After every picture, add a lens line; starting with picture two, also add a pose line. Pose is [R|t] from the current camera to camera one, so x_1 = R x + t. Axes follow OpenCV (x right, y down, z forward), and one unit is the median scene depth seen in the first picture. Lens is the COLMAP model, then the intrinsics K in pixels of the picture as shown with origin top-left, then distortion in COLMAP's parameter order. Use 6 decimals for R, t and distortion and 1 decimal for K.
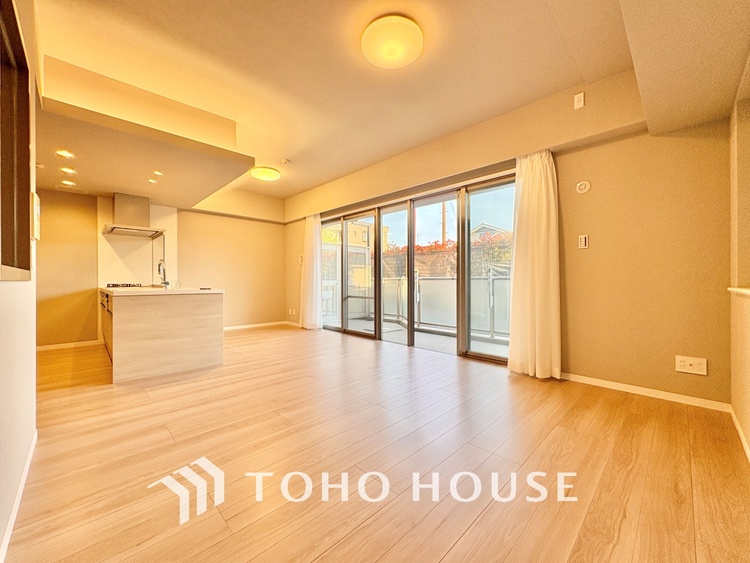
lens RADIAL K [[299.3, 0, 372.5], [0, 299.3, 280.8], [0, 0, 1]] dist [0.001836, -0.000283]
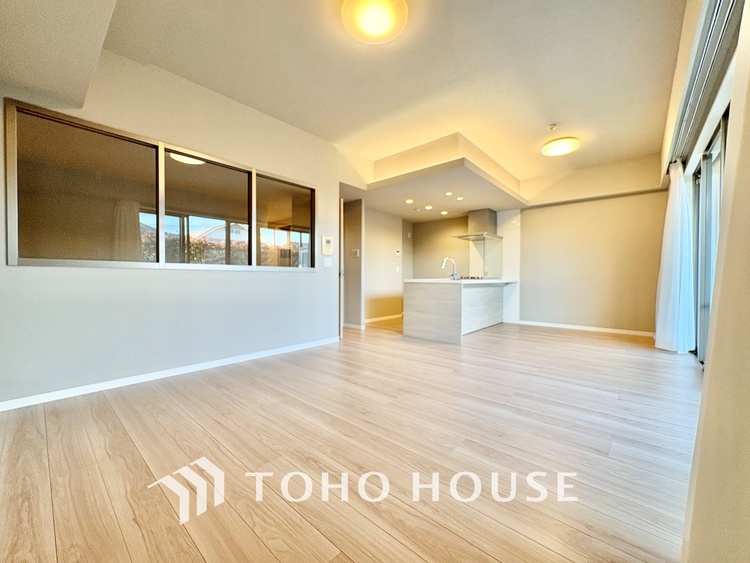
lens RADIAL K [[299.3, 0, 377.0], [0, 299.3, 281.7], [0, 0, 1]] dist [0.001836, -0.000283]
pose [[0.079240, 0.016760, -0.996715, 0.485350], [-0.005369, 0.999851, 0.016386, 0.013816], [0.996841, 0.004053, 0.079318, 0.448991]]
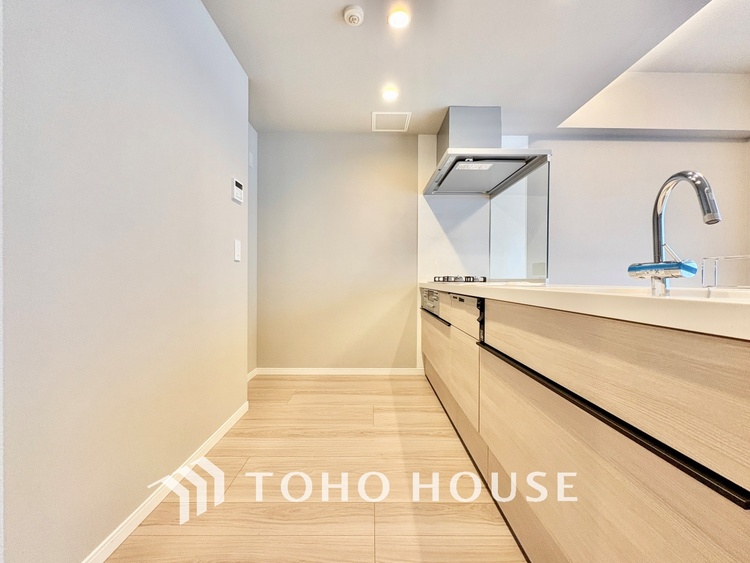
lens RADIAL K [[299.3, 0, 374.5], [0, 299.3, 279.1], [0, 0, 1]] dist [0.001836, -0.000283]
pose [[0.716650, 0.008532, -0.697381, -0.556564], [-0.009660, 0.999951, 0.002307, 0.015895], [0.697366, 0.005083, 0.716697, 0.505465]]
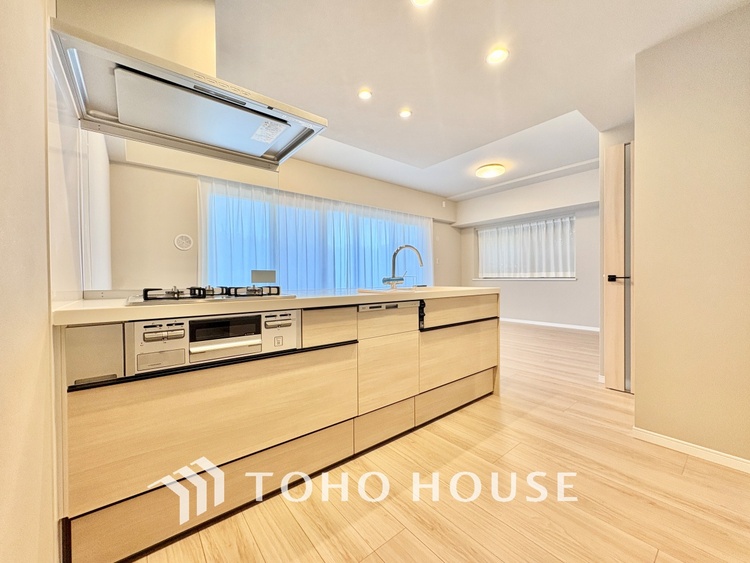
lens RADIAL K [[299.3, 0, 376.5], [0, 299.3, 279.6], [0, 0, 1]] dist [0.001836, -0.000283]
pose [[0.092698, -0.005168, 0.995681, -1.085632], [0.007370, 0.999963, 0.004504, 0.002779], [-0.995667, 0.006920, 0.092733, 0.791026]]
